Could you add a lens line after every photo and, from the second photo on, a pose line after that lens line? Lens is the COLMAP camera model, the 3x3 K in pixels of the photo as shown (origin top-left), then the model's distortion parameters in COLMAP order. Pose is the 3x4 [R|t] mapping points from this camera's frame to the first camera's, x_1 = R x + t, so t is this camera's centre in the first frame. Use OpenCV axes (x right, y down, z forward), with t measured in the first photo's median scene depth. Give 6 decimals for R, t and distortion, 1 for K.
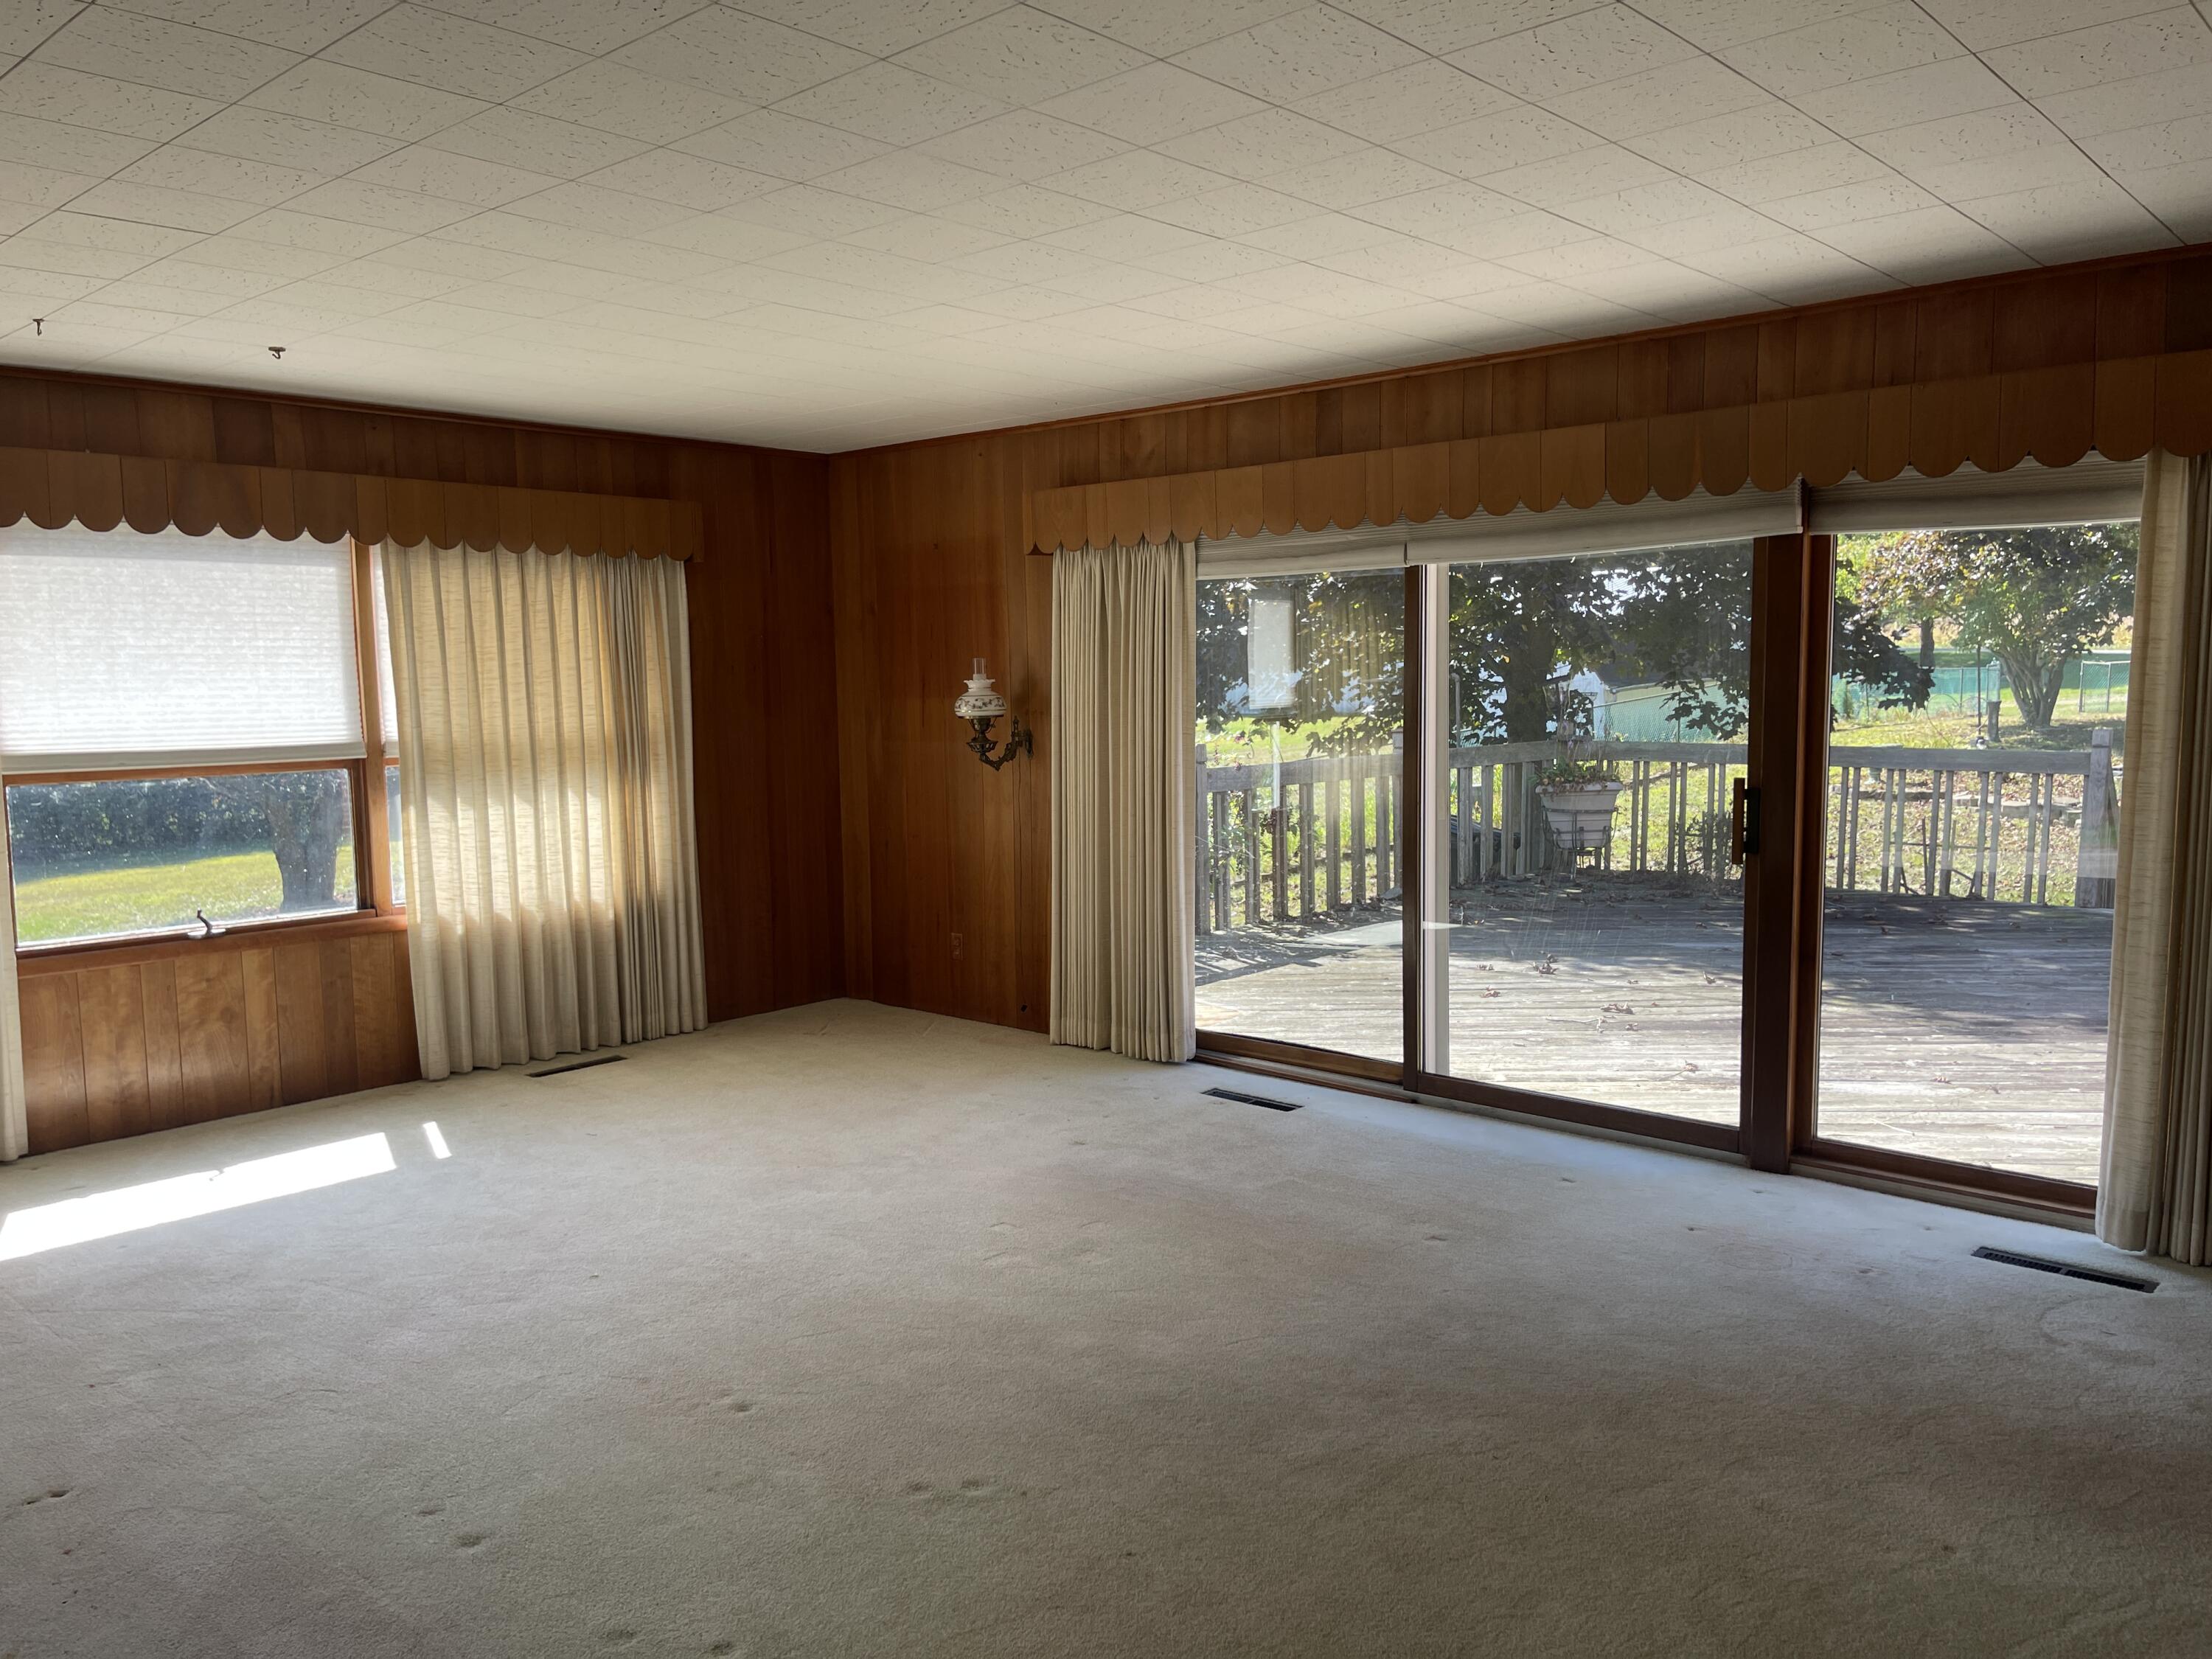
lens RADIAL K [[1659.2, 0, 1105.1], [0, 1659.2, 834.7], [0, 0, 1]] dist [0.075102, -0.098367]
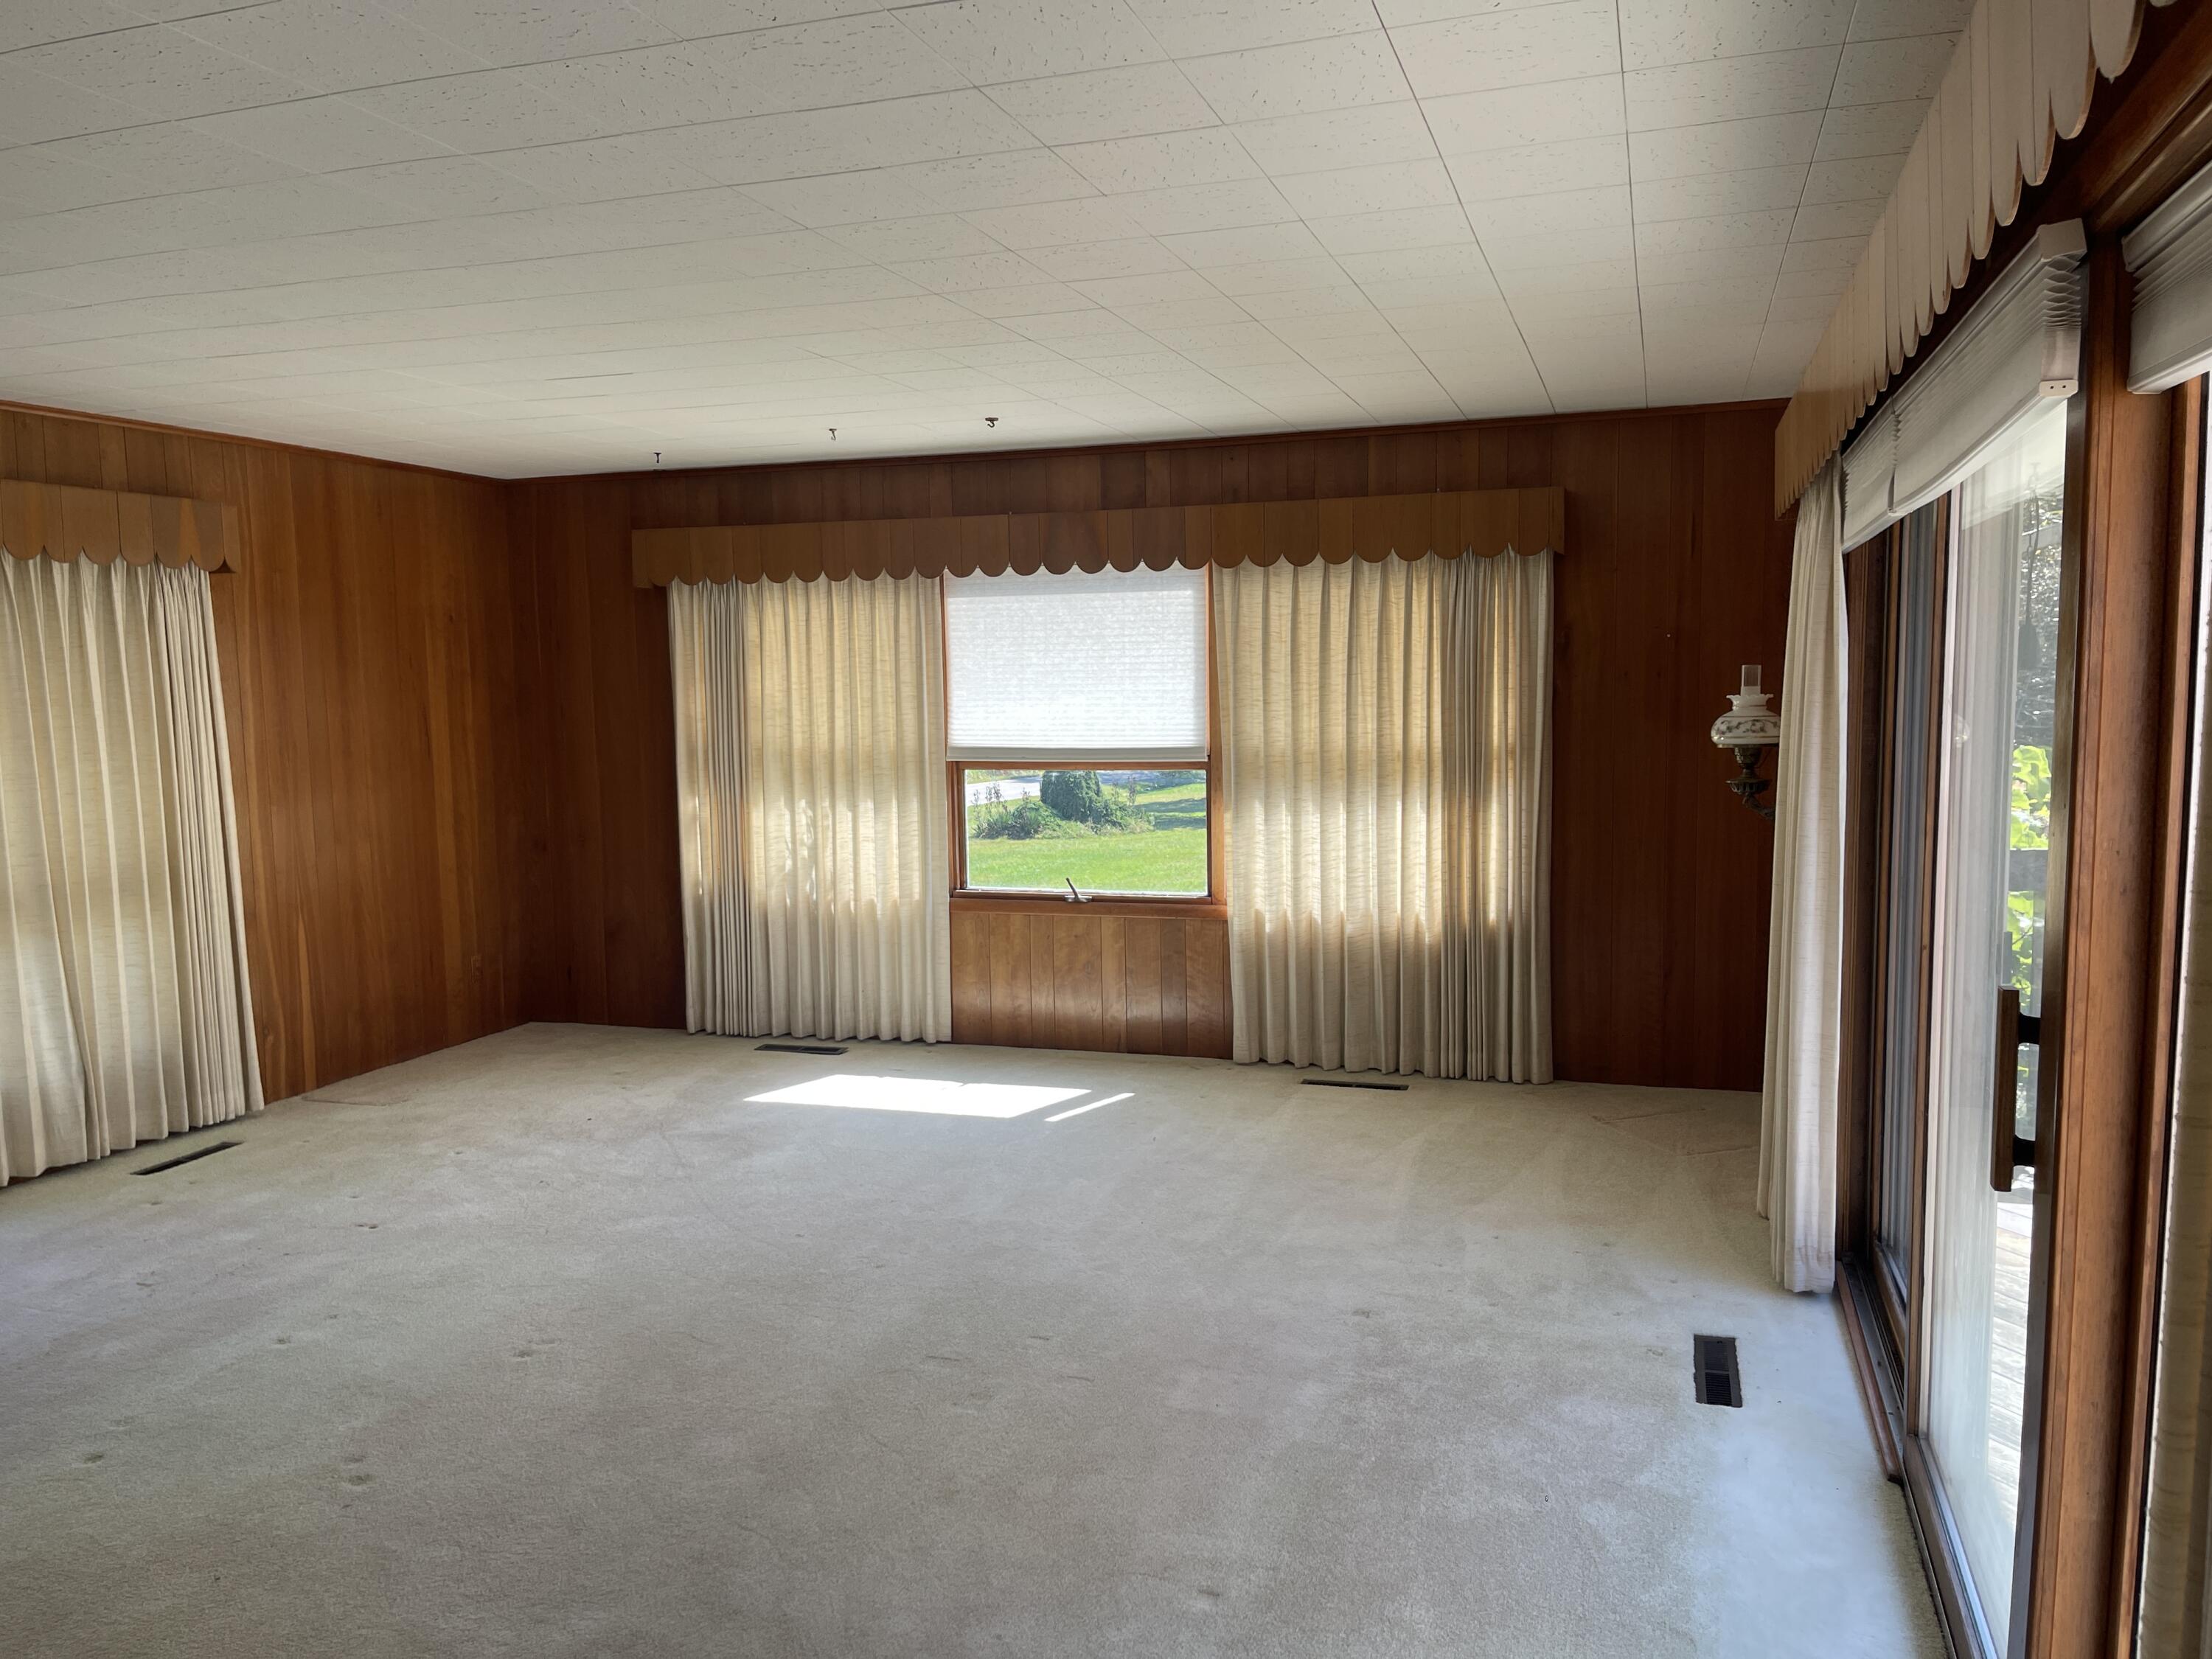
lens RADIAL K [[1659.2, 0, 1100.8], [0, 1659.2, 841.6], [0, 0, 1]] dist [0.075102, -0.098367]
pose [[0.403489, 0.097712, -0.909752, 0.560119], [-0.076099, 0.994420, 0.073055, -0.071065], [0.911815, 0.039754, 0.408673, 0.514859]]
